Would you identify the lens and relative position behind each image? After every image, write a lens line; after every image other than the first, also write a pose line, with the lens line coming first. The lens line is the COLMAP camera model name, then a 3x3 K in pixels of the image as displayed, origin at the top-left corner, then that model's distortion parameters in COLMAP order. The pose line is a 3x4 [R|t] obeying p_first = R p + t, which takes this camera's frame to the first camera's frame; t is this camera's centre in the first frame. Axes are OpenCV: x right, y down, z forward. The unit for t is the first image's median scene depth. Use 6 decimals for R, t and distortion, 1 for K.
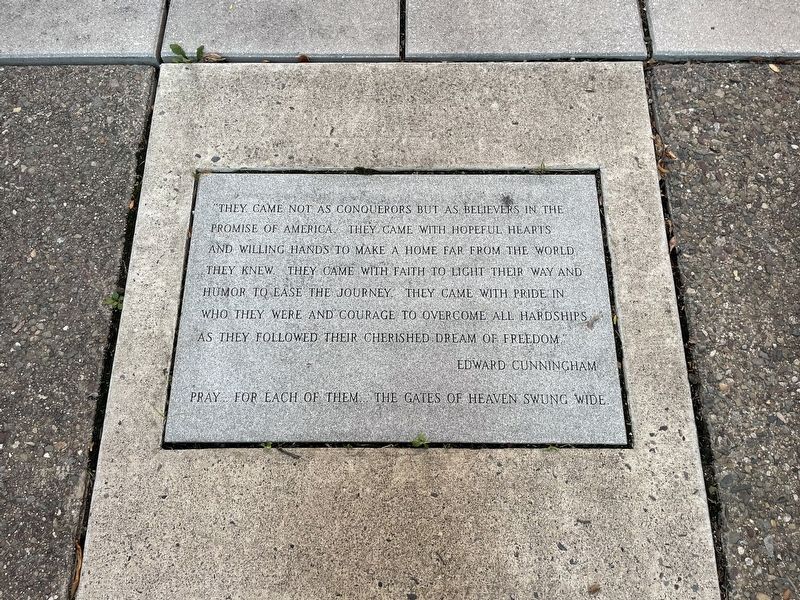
lens RADIAL K [[610.1, 0, 400.0], [0, 610.1, 300.0], [0, 0, 1]] dist [0.092178, -0.135174]
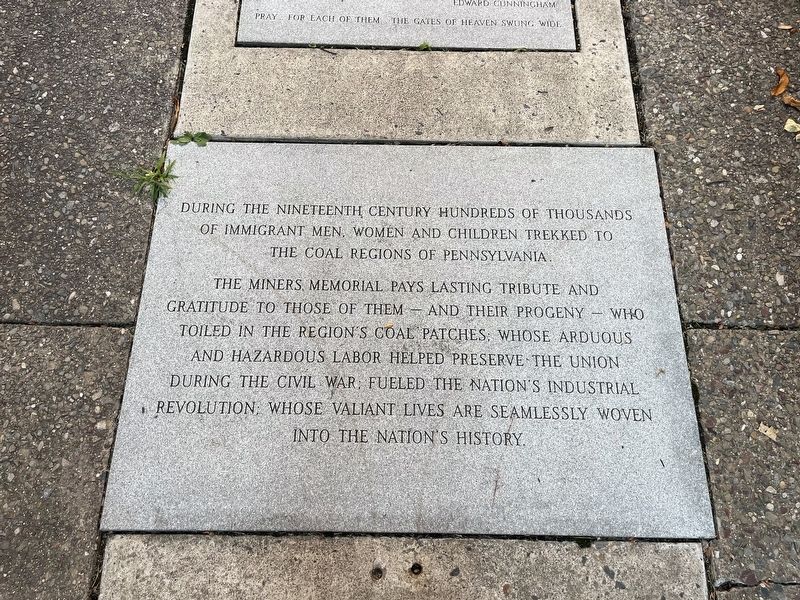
lens RADIAL K [[610.1, 0, 400.0], [0, 610.1, 300.0], [0, 0, 1]] dist [0.092178, -0.135174]
pose [[0.999722, 0.014355, 0.018724, -0.041071], [-0.013822, 0.999505, -0.028277, 0.836810], [-0.019121, 0.028010, 0.999425, -0.352785]]
